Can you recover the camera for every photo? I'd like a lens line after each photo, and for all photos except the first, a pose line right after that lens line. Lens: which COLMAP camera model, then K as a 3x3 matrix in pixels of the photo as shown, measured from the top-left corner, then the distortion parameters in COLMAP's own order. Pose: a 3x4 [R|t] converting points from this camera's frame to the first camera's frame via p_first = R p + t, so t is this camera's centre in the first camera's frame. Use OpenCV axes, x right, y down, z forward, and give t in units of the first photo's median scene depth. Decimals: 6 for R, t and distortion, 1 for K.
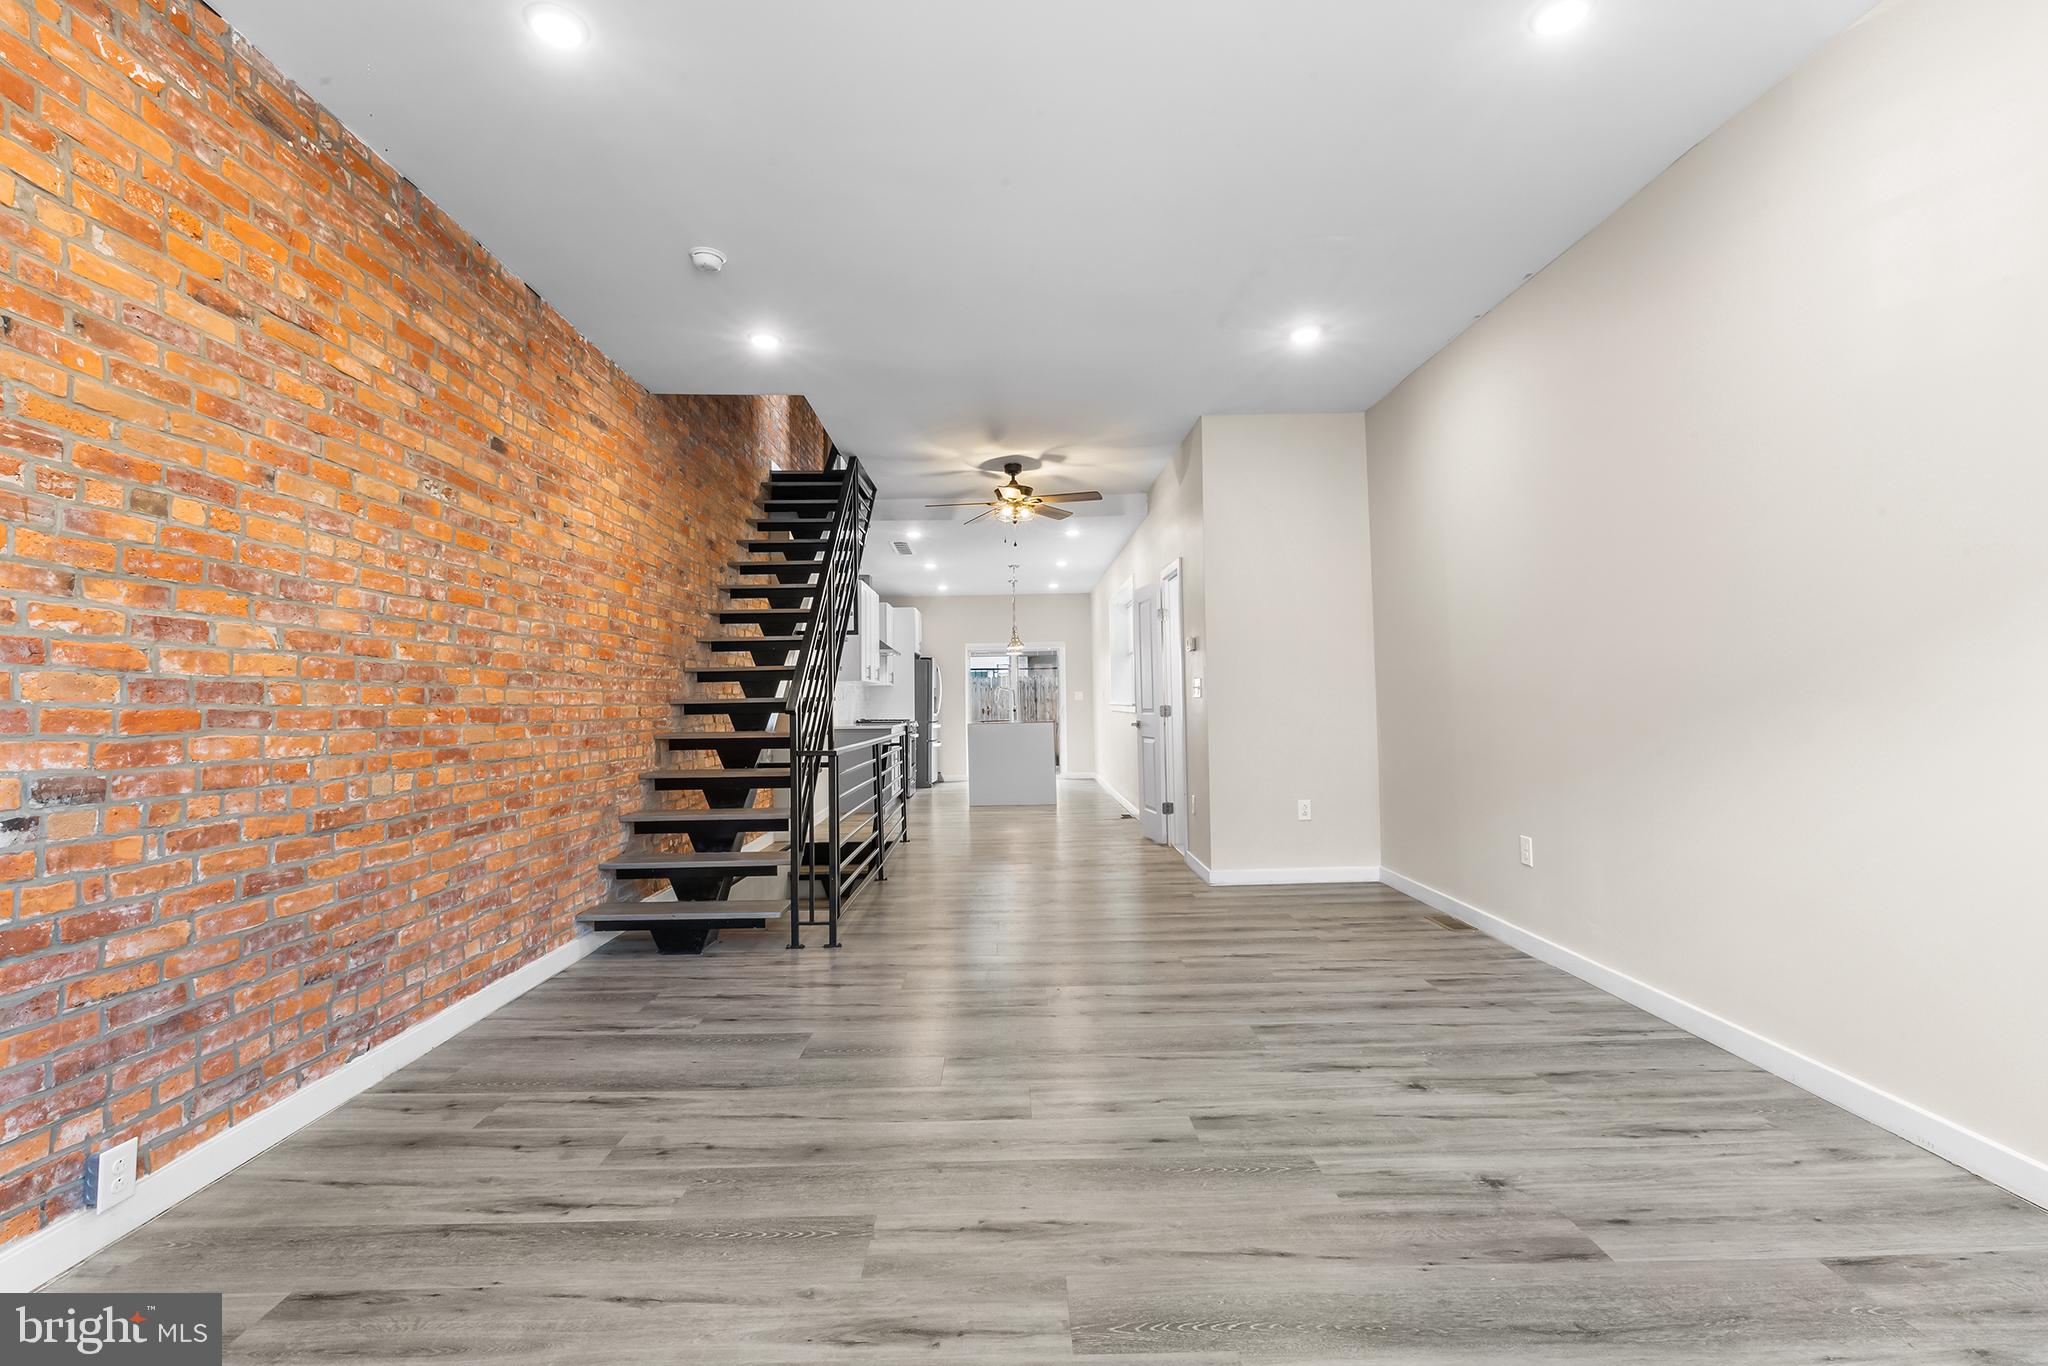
lens RADIAL K [[954.5, 0, 1045.1], [0, 954.5, 666.0], [0, 0, 1]] dist [0.000289, -0.000092]
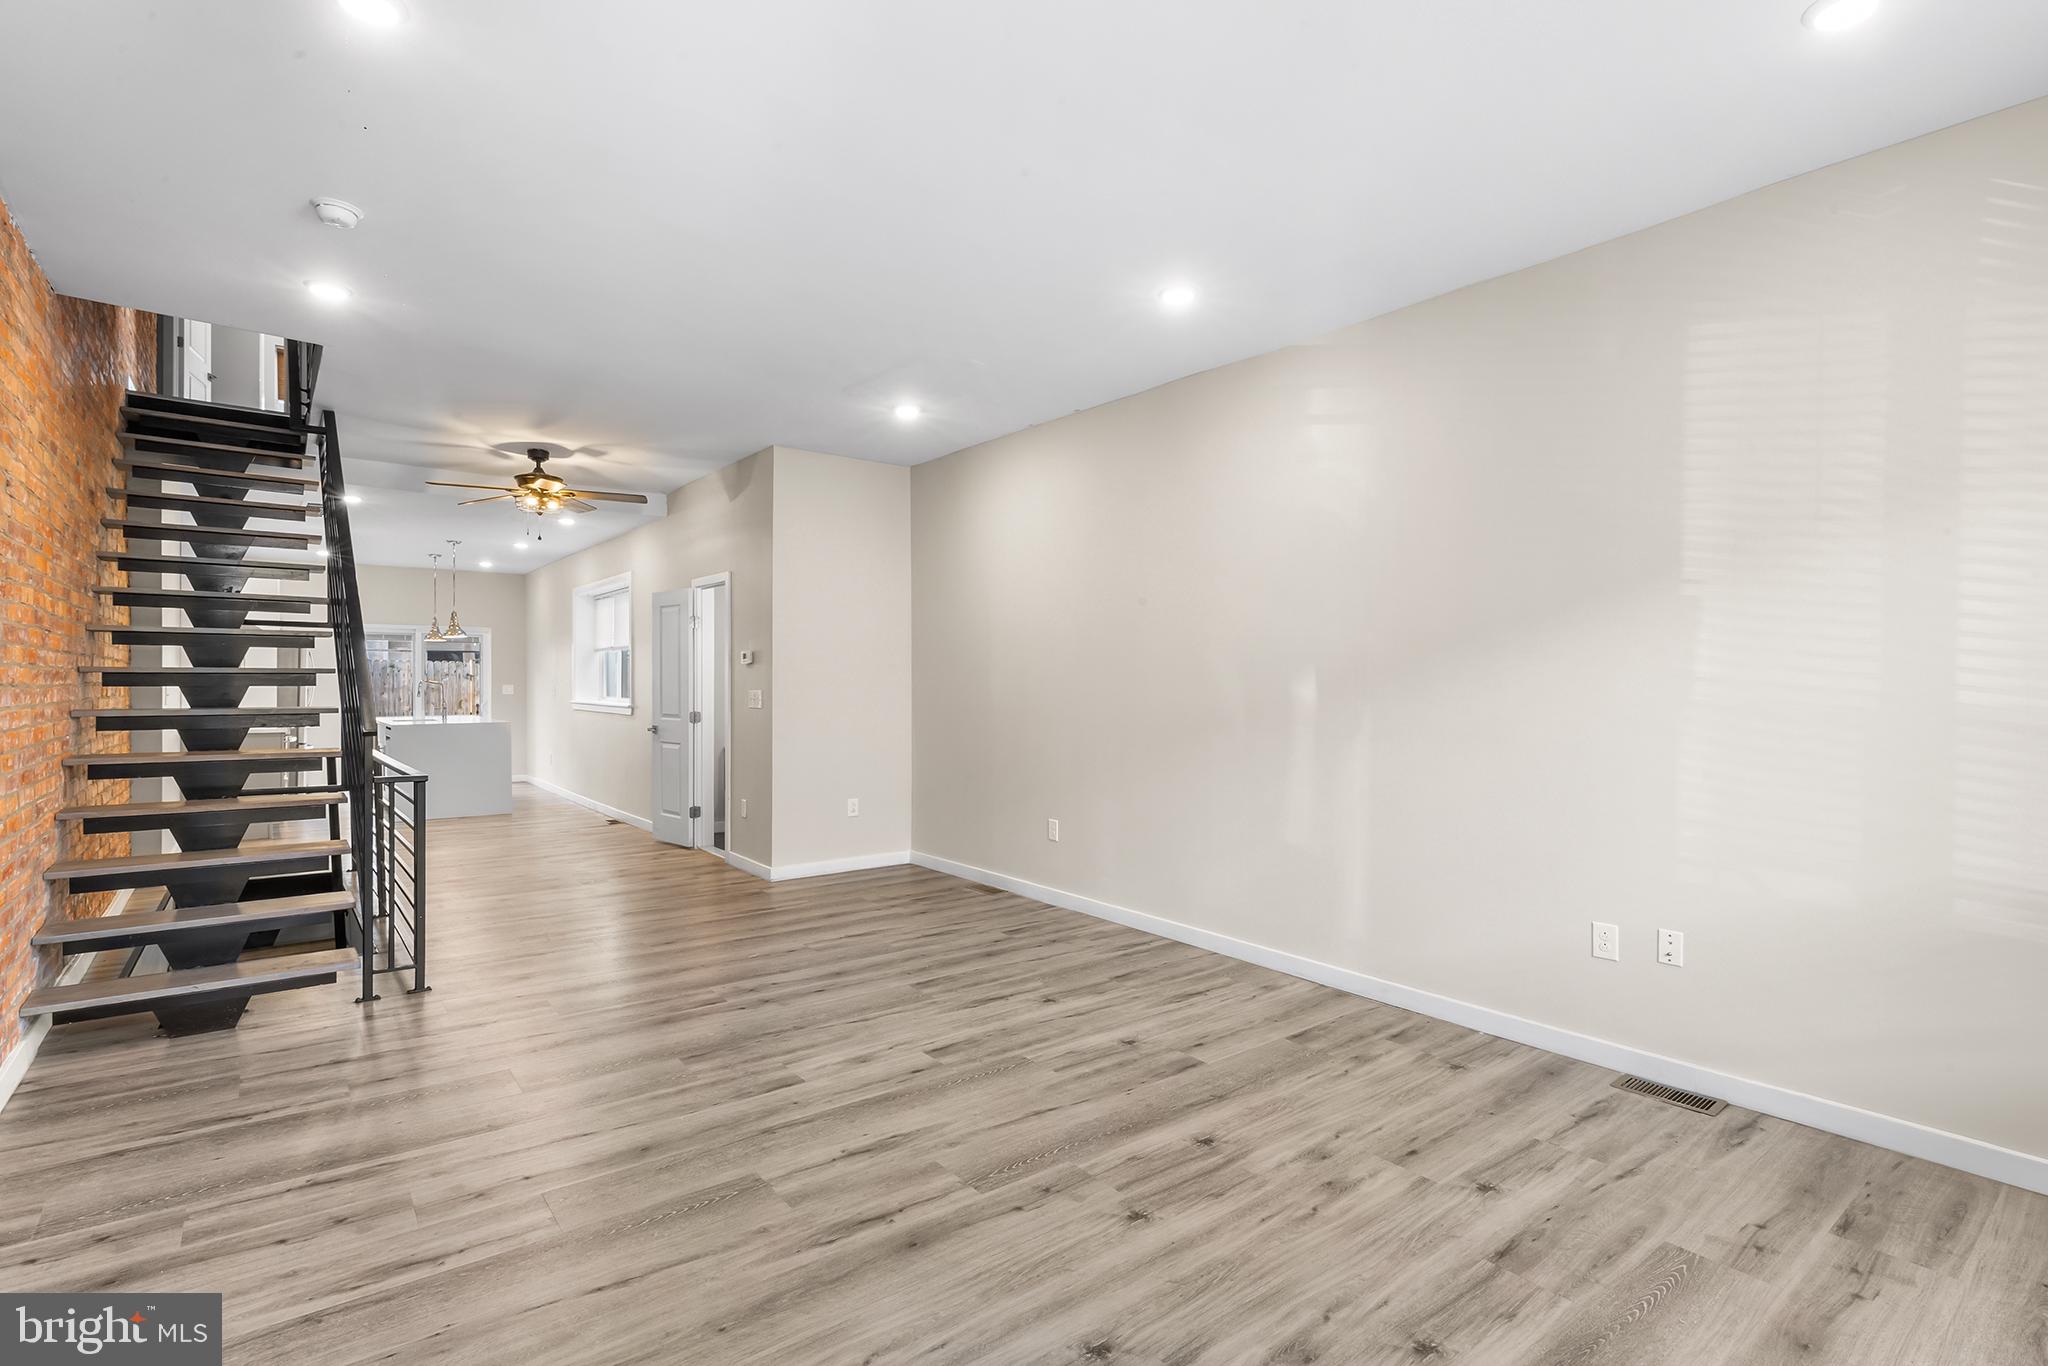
lens RADIAL K [[953.2, 0, 1082.0], [0, 953.2, 688.3], [0, 0, 1]] dist [0.001268, -0.001052]
pose [[0.786921, 0.017827, 0.616796, -0.432343], [-0.041007, 0.998884, 0.023447, -0.059457], [-0.615690, -0.043744, 0.786773, -0.127635]]
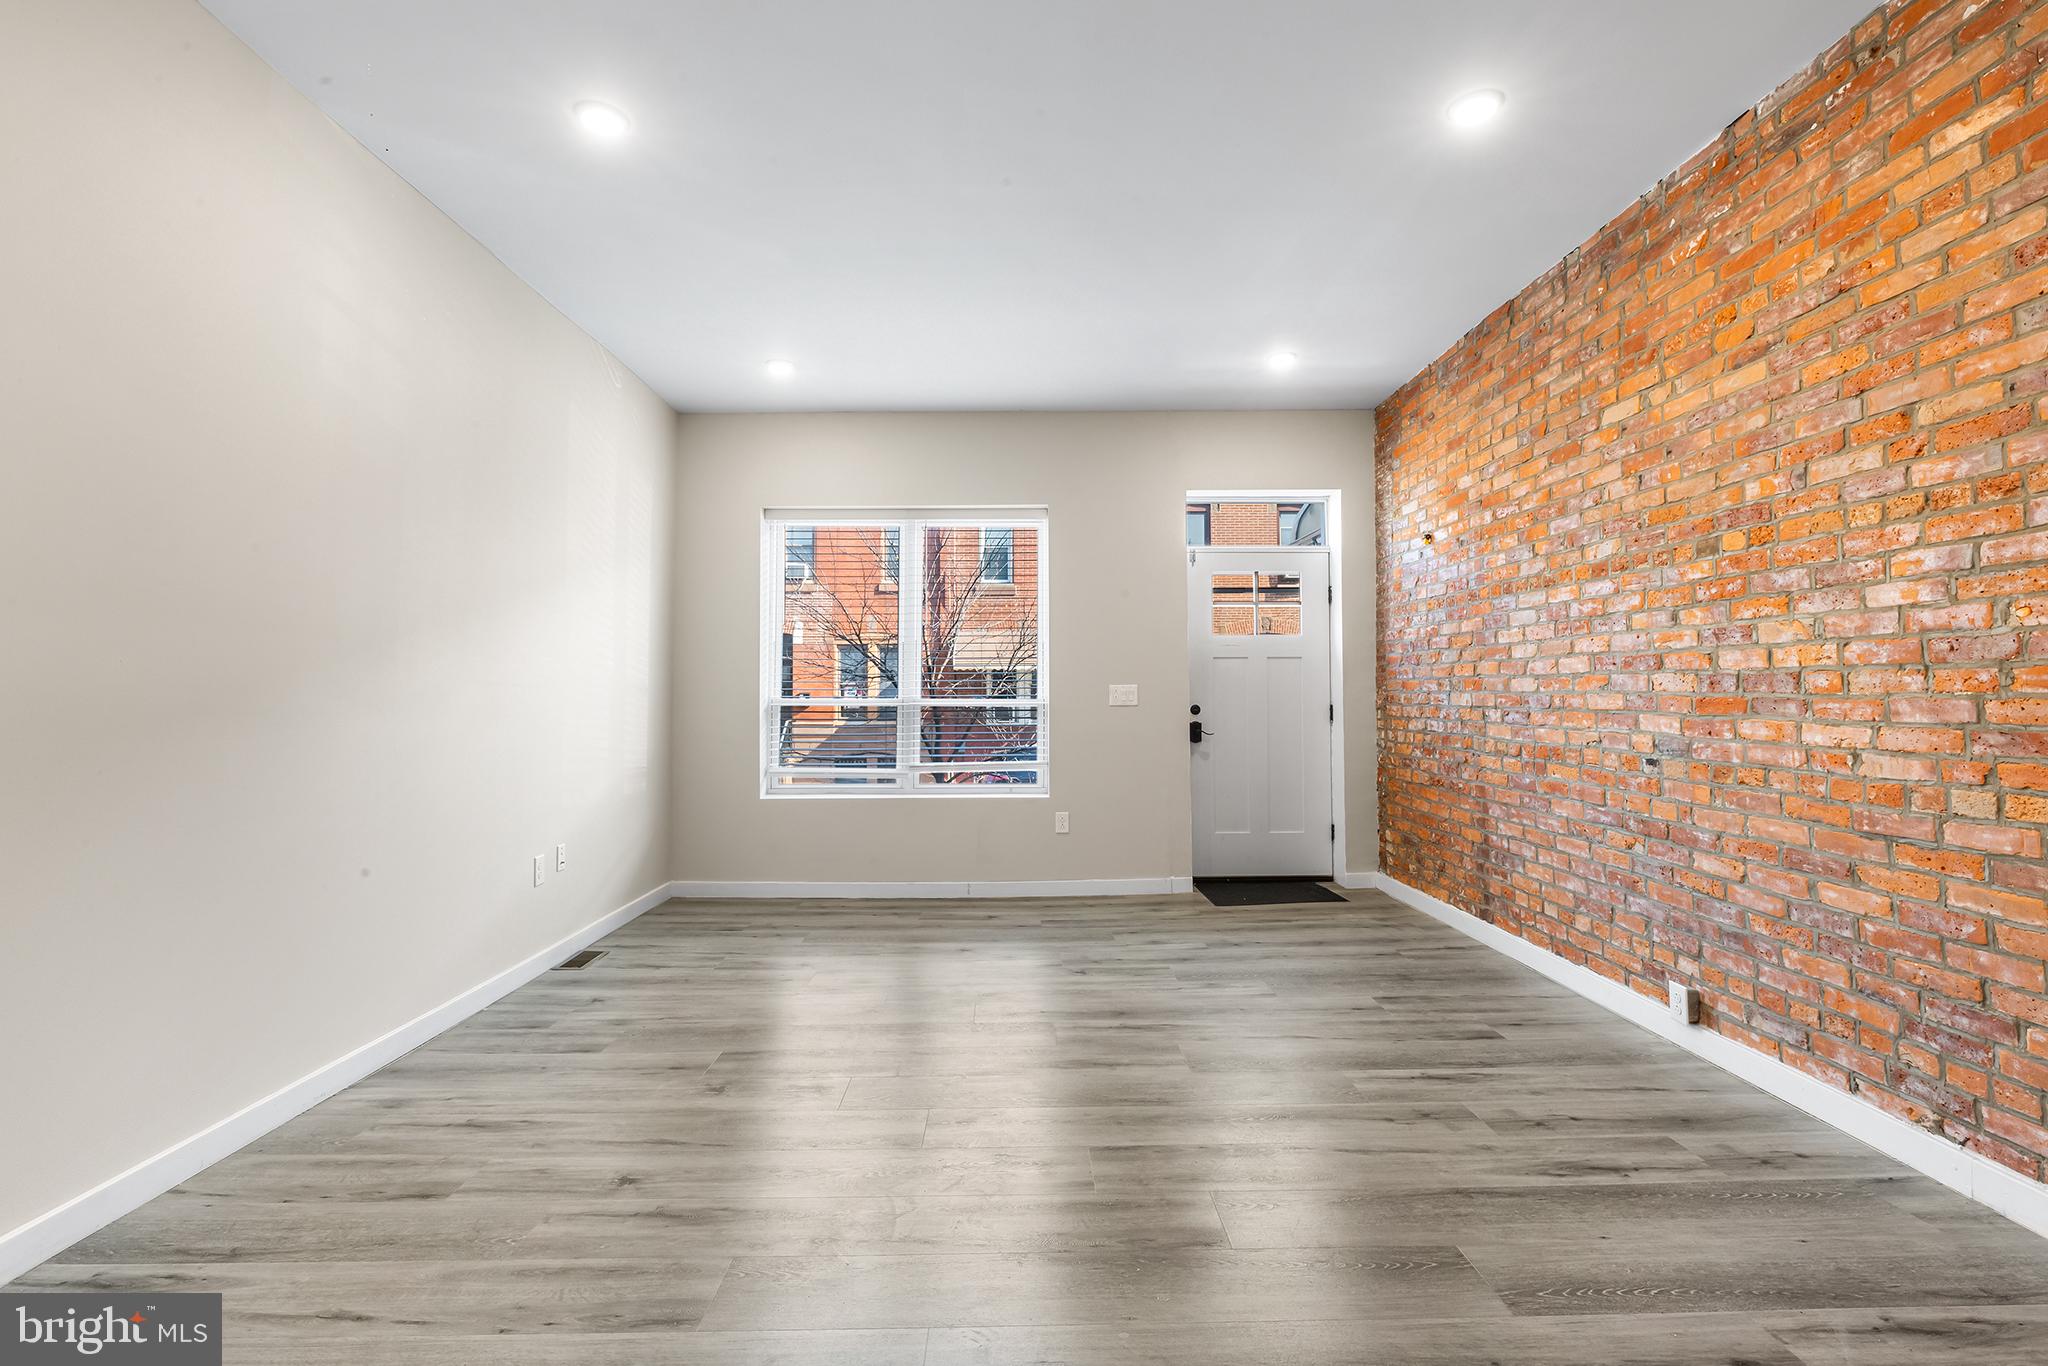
lens RADIAL K [[954.5, 0, 1045.1], [0, 954.5, 666.0], [0, 0, 1]] dist [0.000289, -0.000092]
pose [[-0.999770, 0.020997, 0.004362, 0.012476], [0.020645, 0.997396, -0.069108, 0.055702], [-0.005802, -0.069002, -0.997600, 1.729446]]
